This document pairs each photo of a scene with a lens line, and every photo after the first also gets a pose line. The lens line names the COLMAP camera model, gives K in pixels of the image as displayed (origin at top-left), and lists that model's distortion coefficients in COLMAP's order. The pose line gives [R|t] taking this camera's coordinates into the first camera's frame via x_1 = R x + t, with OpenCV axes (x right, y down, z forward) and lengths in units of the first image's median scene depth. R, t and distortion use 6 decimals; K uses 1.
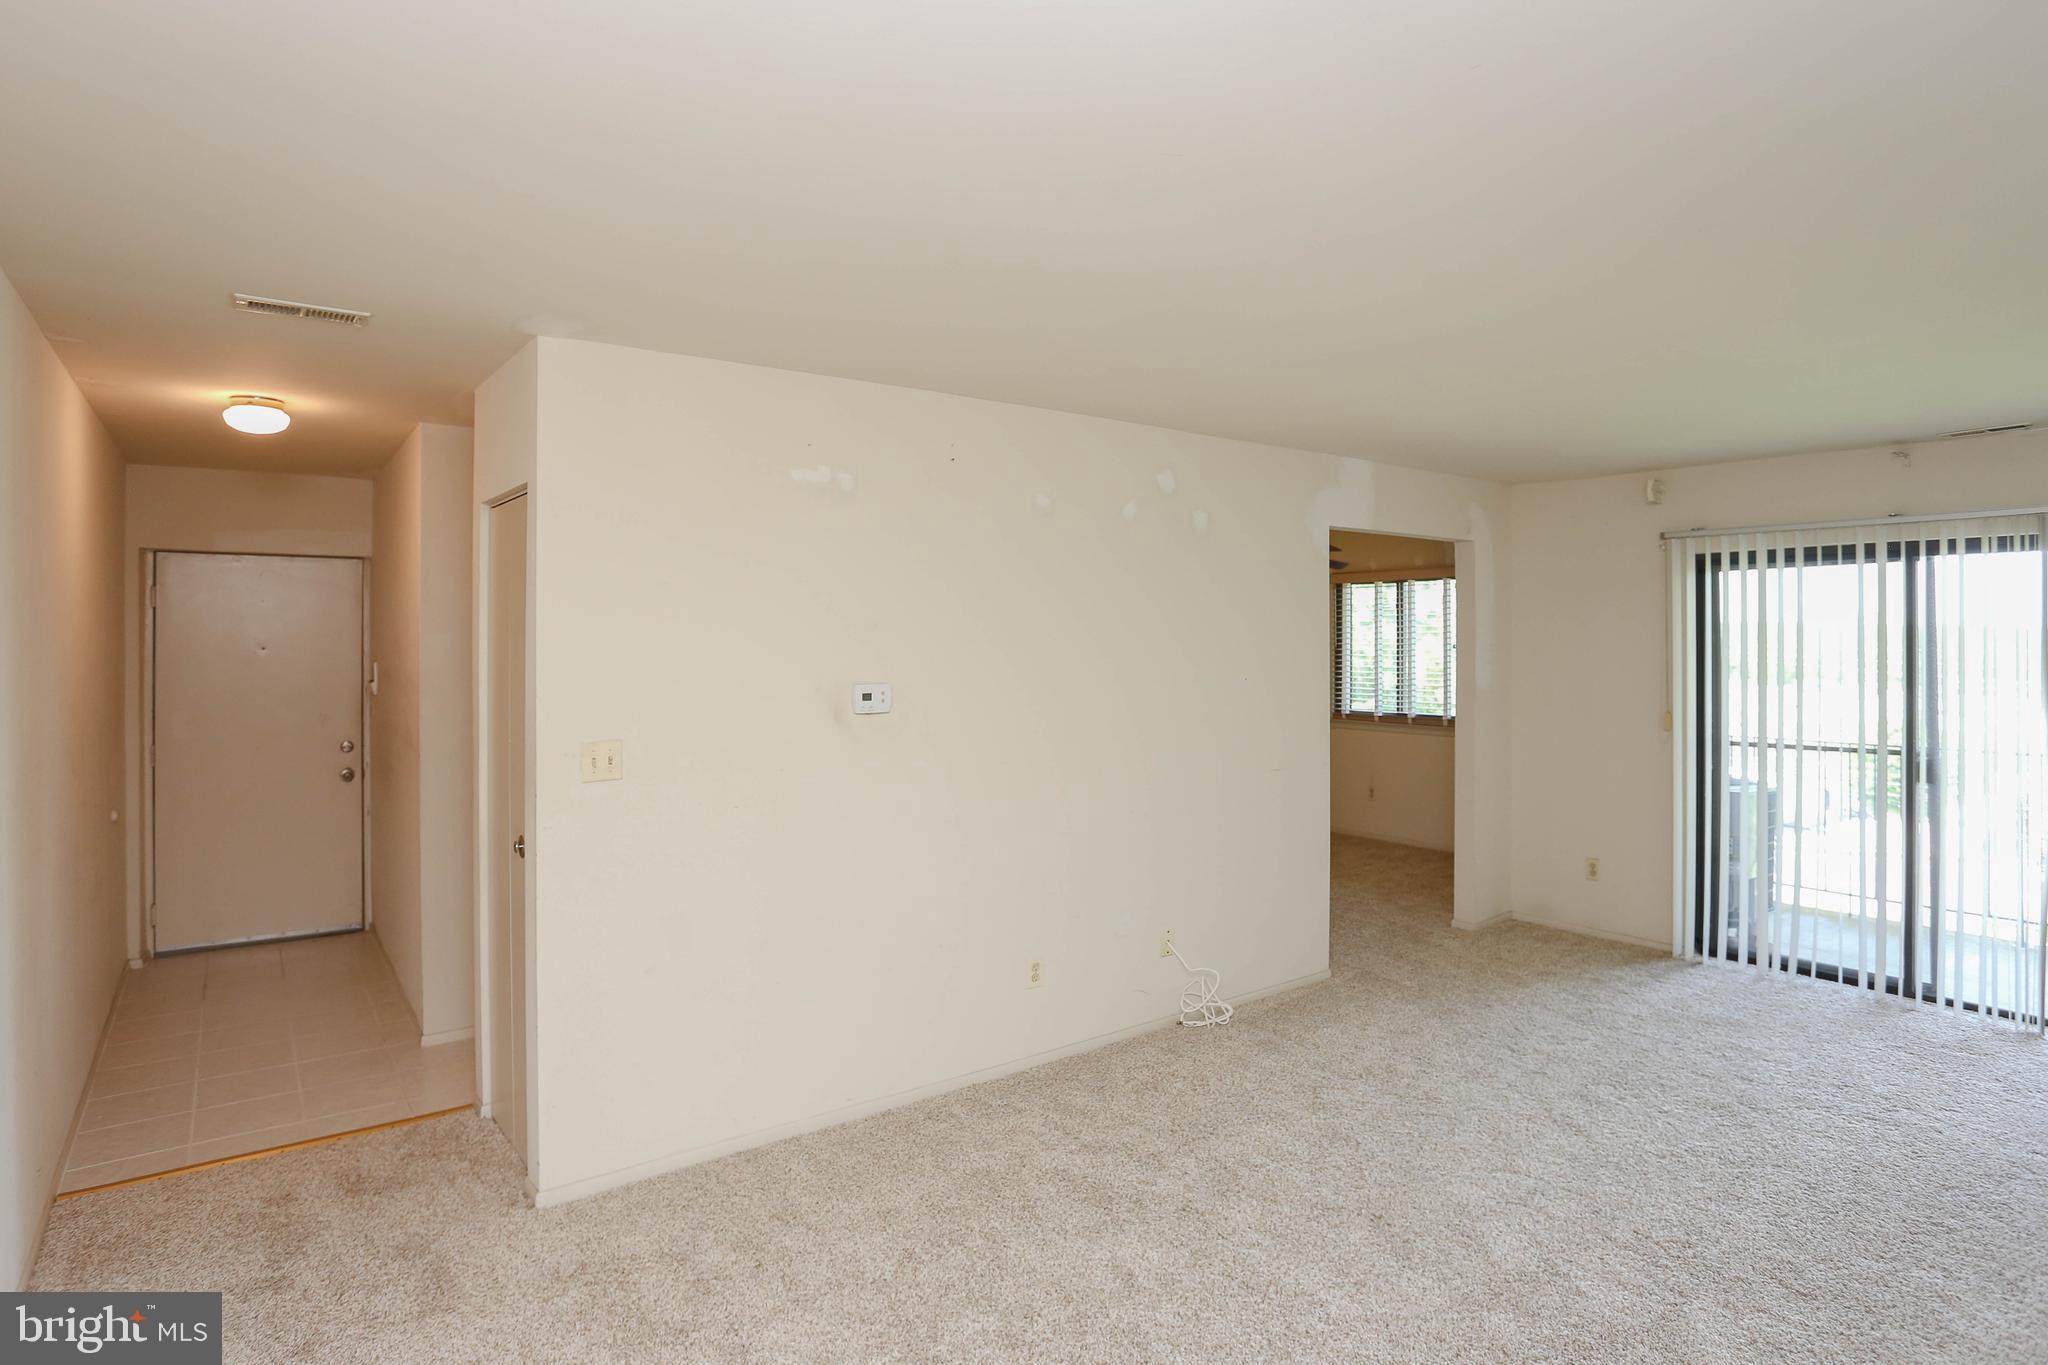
lens RADIAL K [[1084.2, 0, 1026.9], [0, 1084.2, 638.4], [0, 0, 1]] dist [-0.002887, -0.000426]
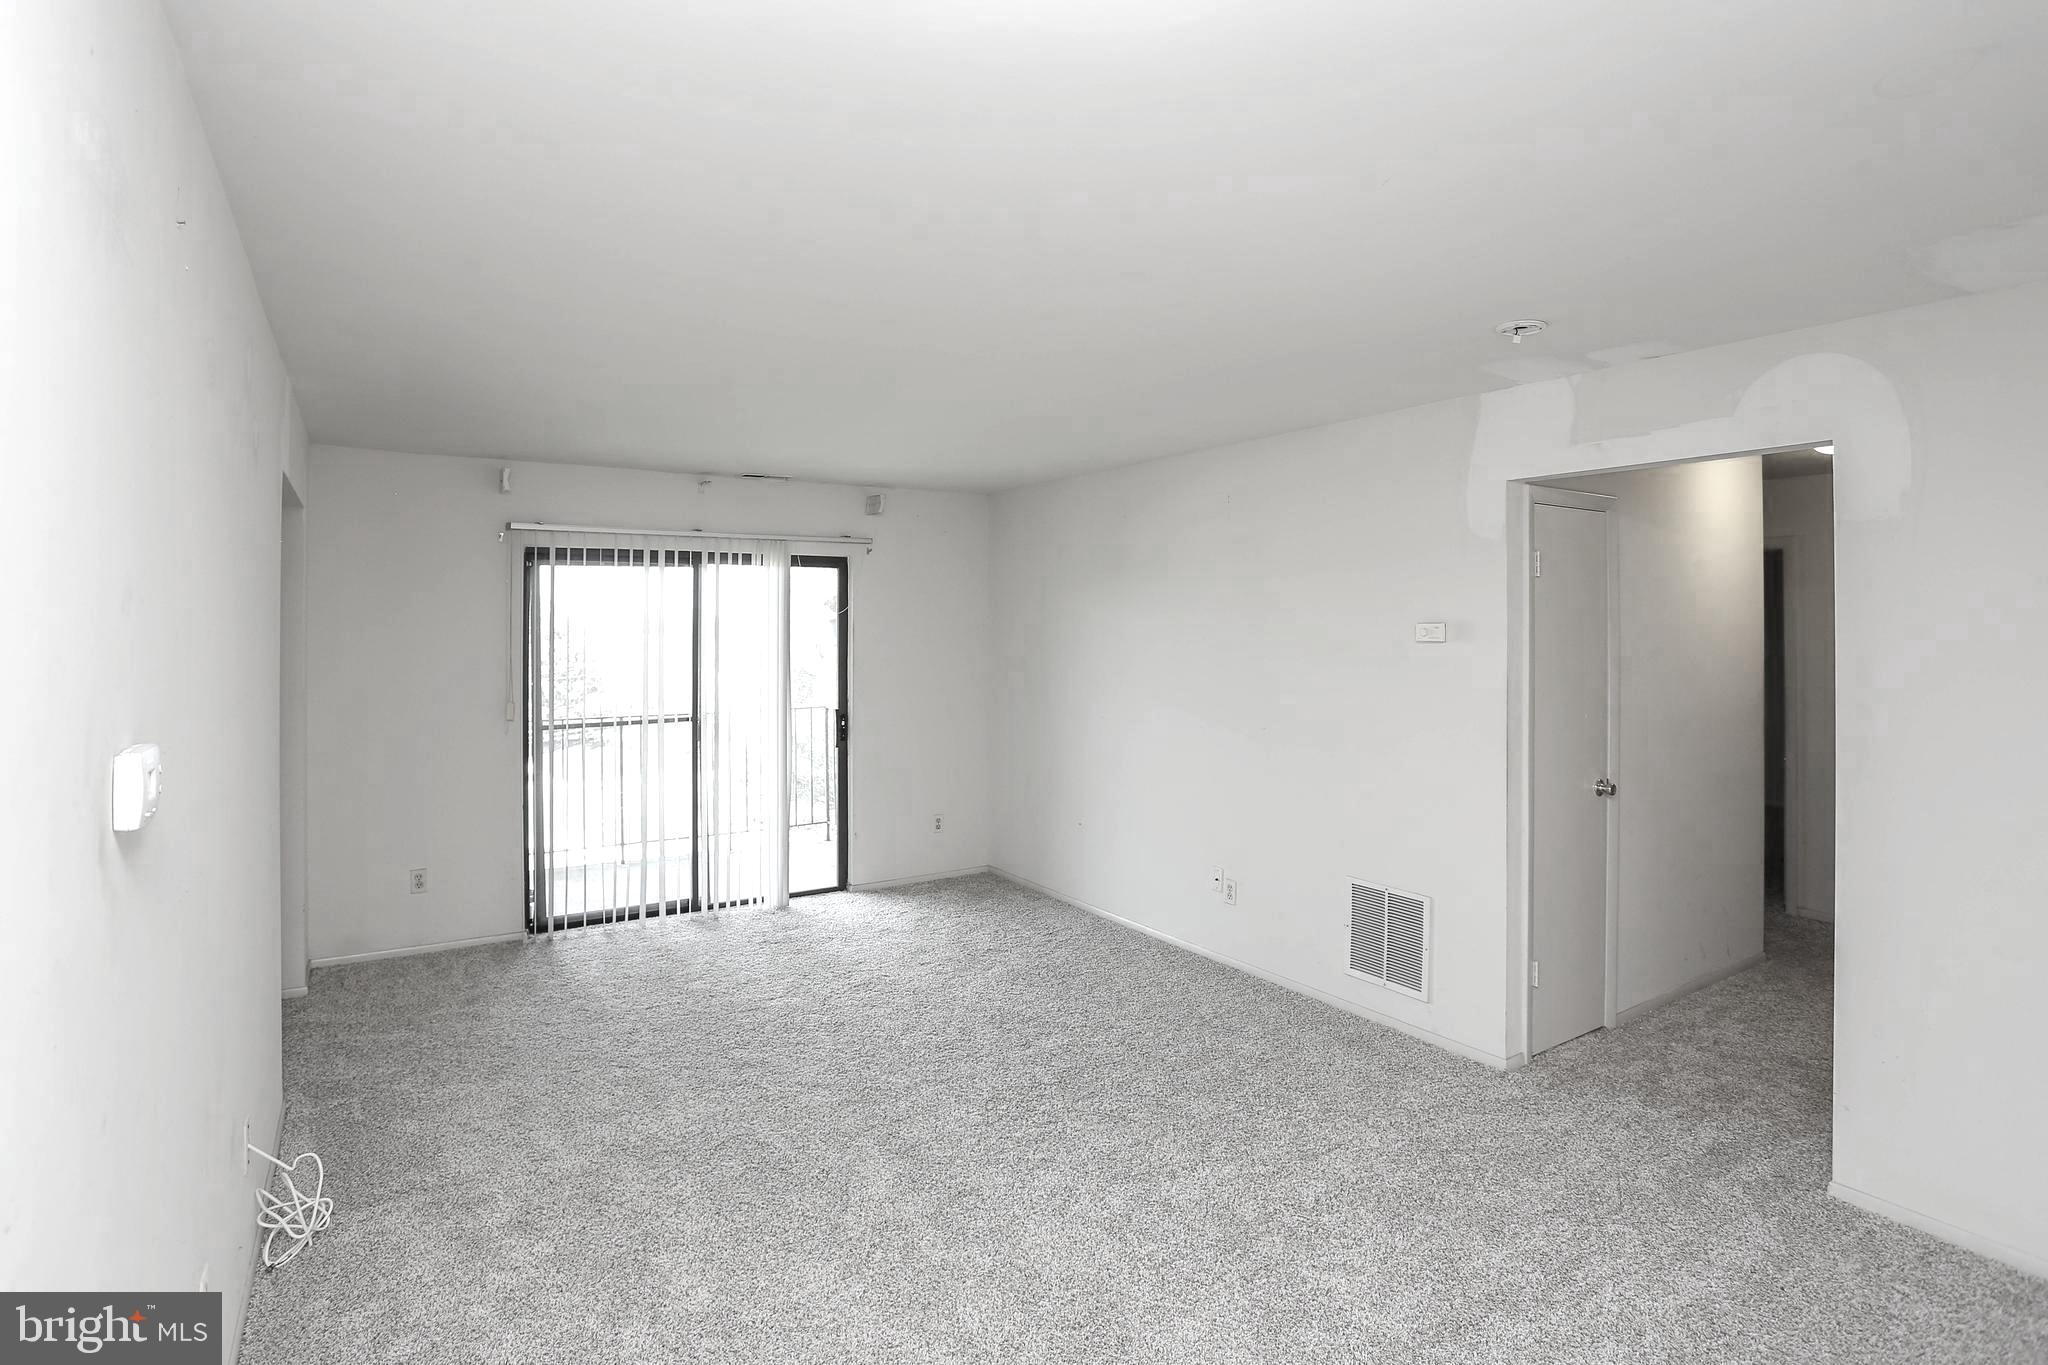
lens RADIAL K [[1027.0, 0, 1033.9], [0, 1027.0, 649.4], [0, 0, 1]] dist [-0.069169, 0.028668]
pose [[0.105702, -0.018136, 0.994232, -0.319776], [0.004092, 0.999833, 0.017803, 0.004789], [-0.994389, 0.002186, 0.105759, 0.476130]]
